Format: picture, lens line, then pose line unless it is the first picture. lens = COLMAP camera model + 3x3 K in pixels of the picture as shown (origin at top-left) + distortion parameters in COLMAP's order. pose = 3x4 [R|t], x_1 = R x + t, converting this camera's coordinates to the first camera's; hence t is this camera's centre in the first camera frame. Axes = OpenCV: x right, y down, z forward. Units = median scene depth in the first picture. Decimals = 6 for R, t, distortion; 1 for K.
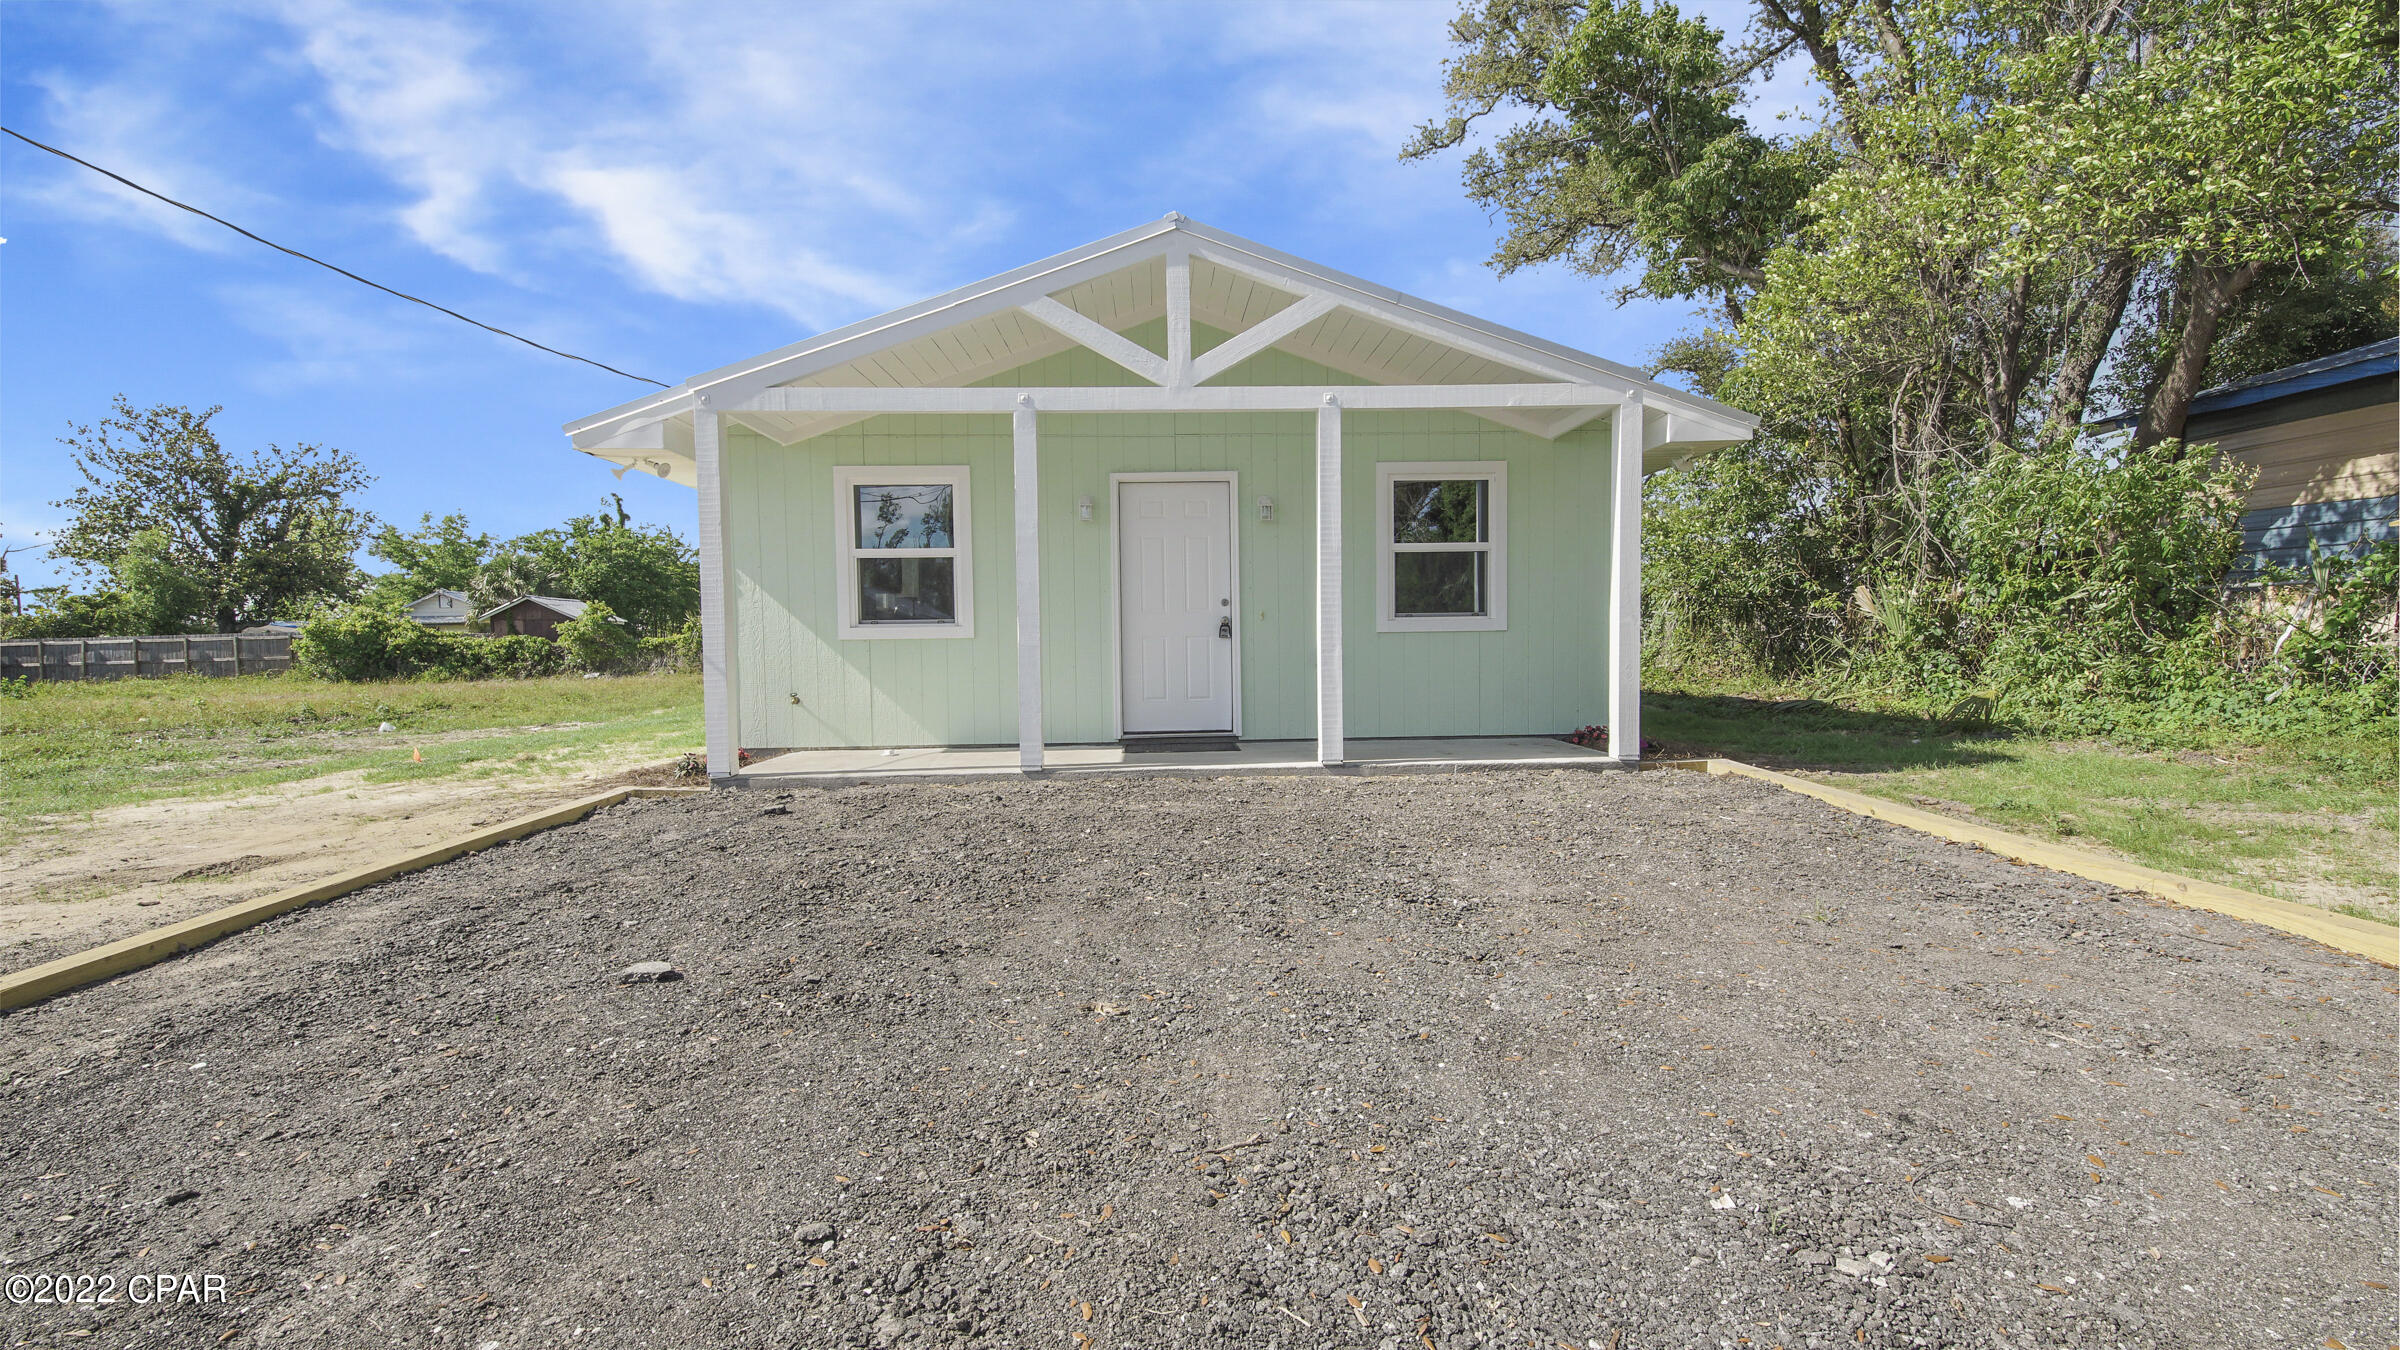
lens RADIAL K [[1083.8, 0, 1267.9], [0, 1083.8, 685.7], [0, 0, 1]] dist [0.014252, -0.005477]
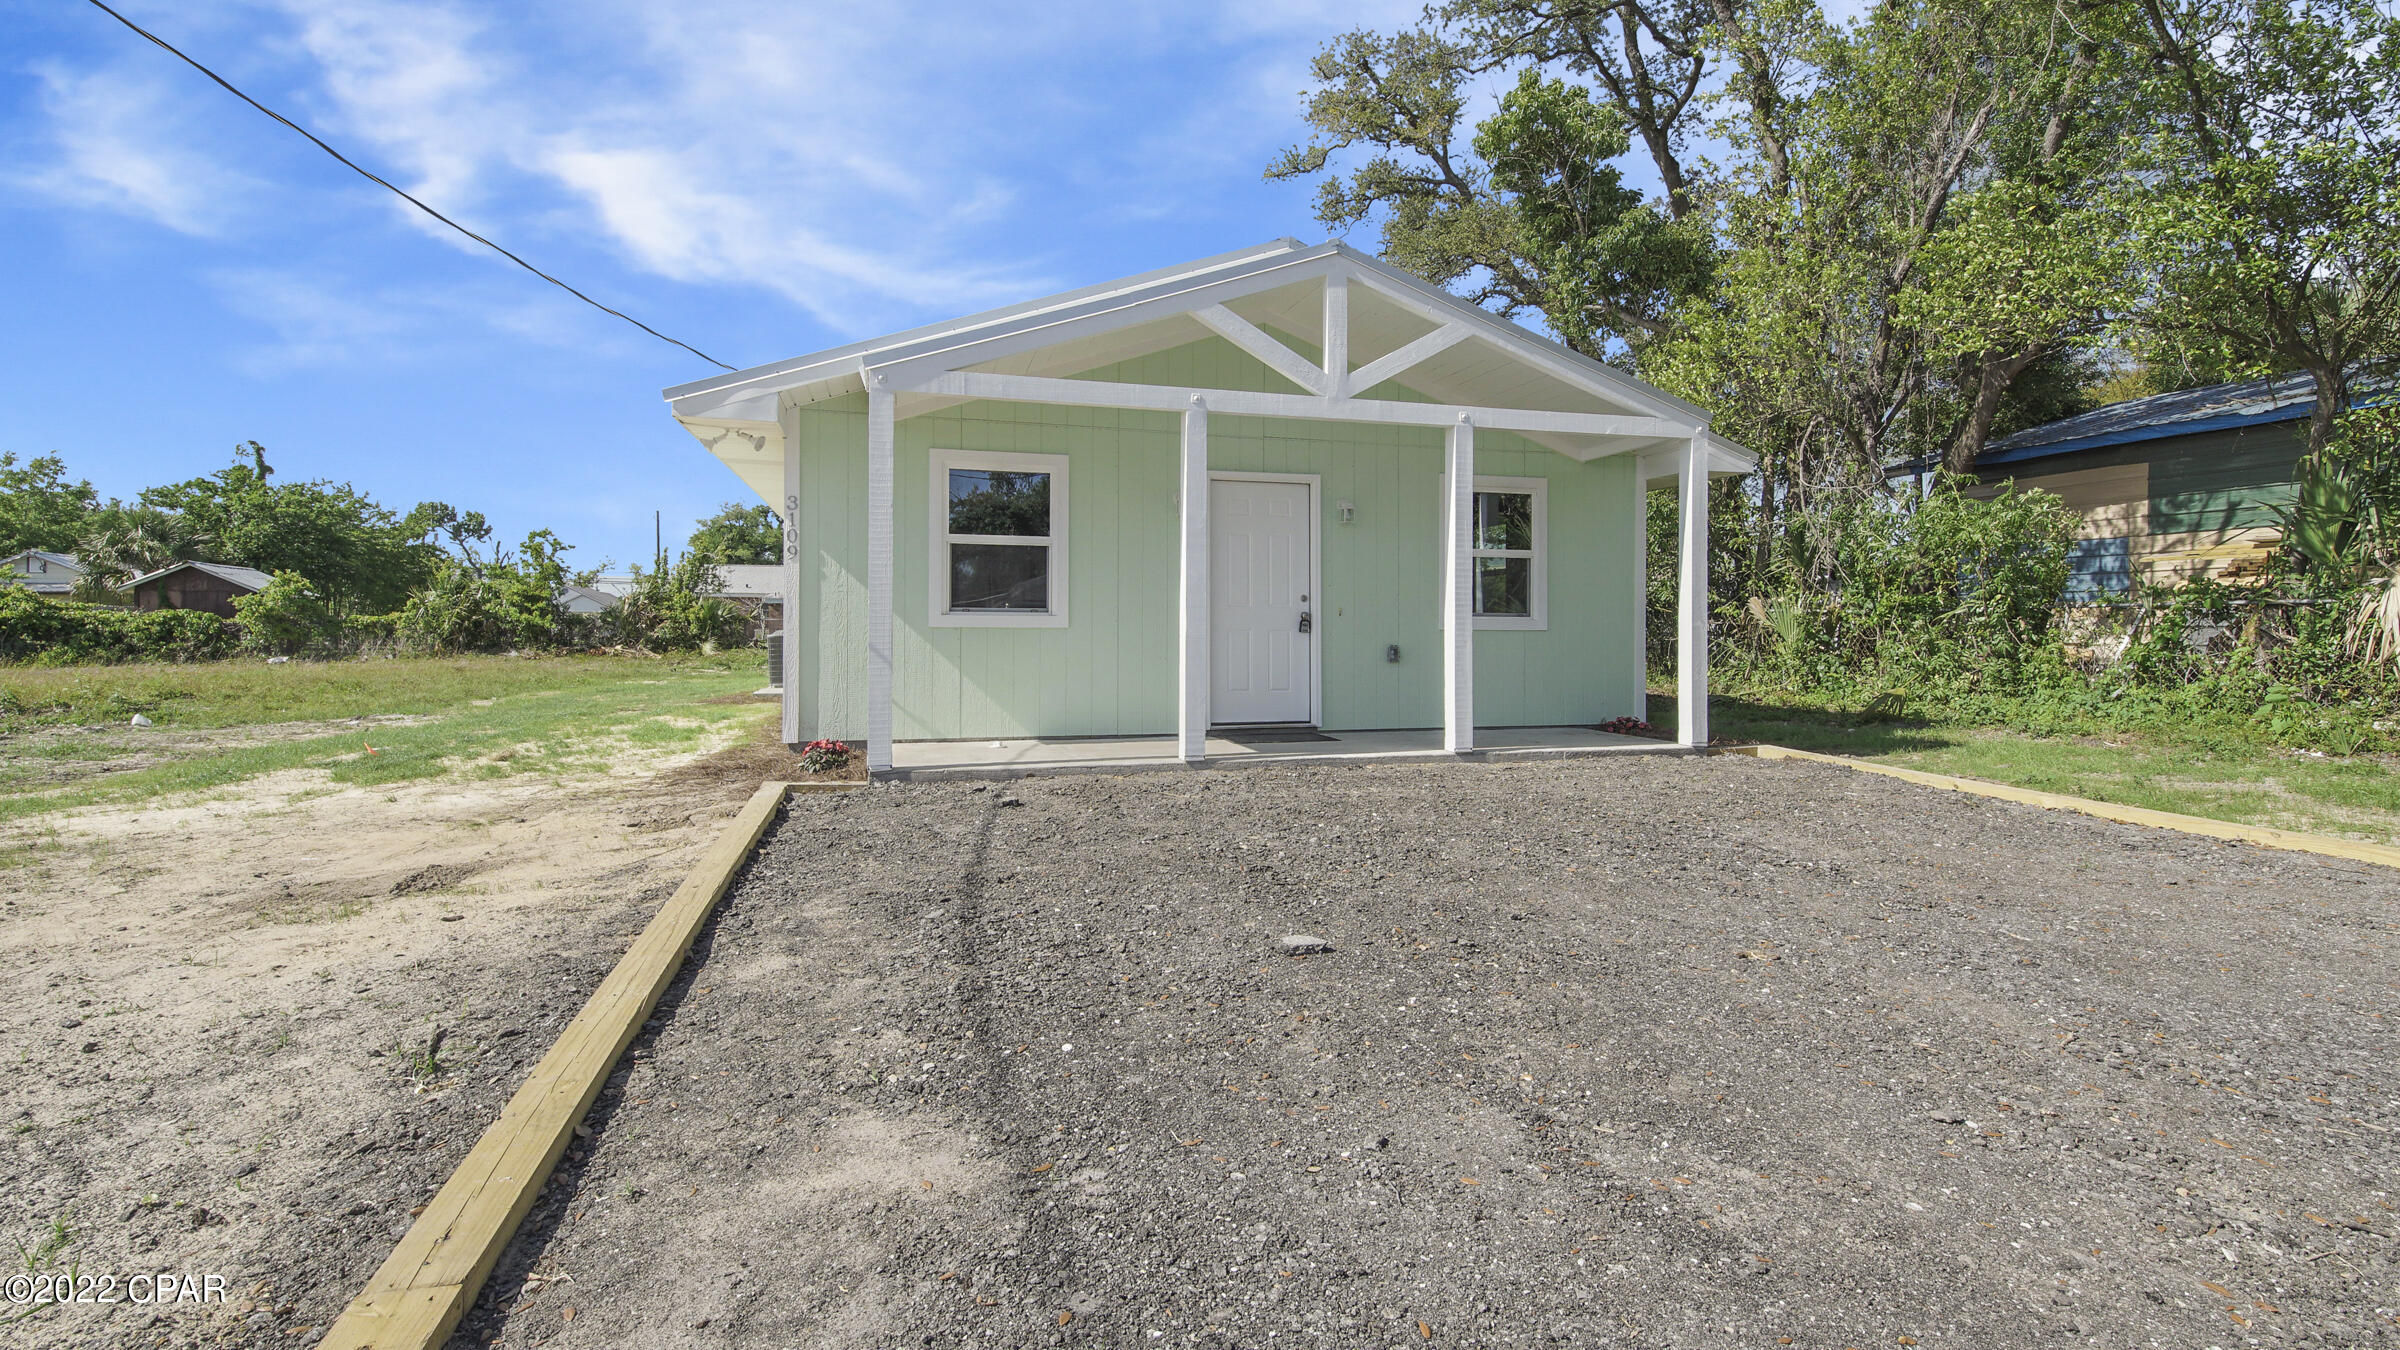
lens RADIAL K [[1083.8, 0, 1305.5], [0, 1083.8, 614.3], [0, 0, 1]] dist [0.014252, -0.005477]
pose [[0.971082, 0.022374, 0.237695, -0.293104], [-0.008182, 0.998133, -0.060526, 0.002075], [-0.238605, 0.056831, 0.969452, -0.013936]]
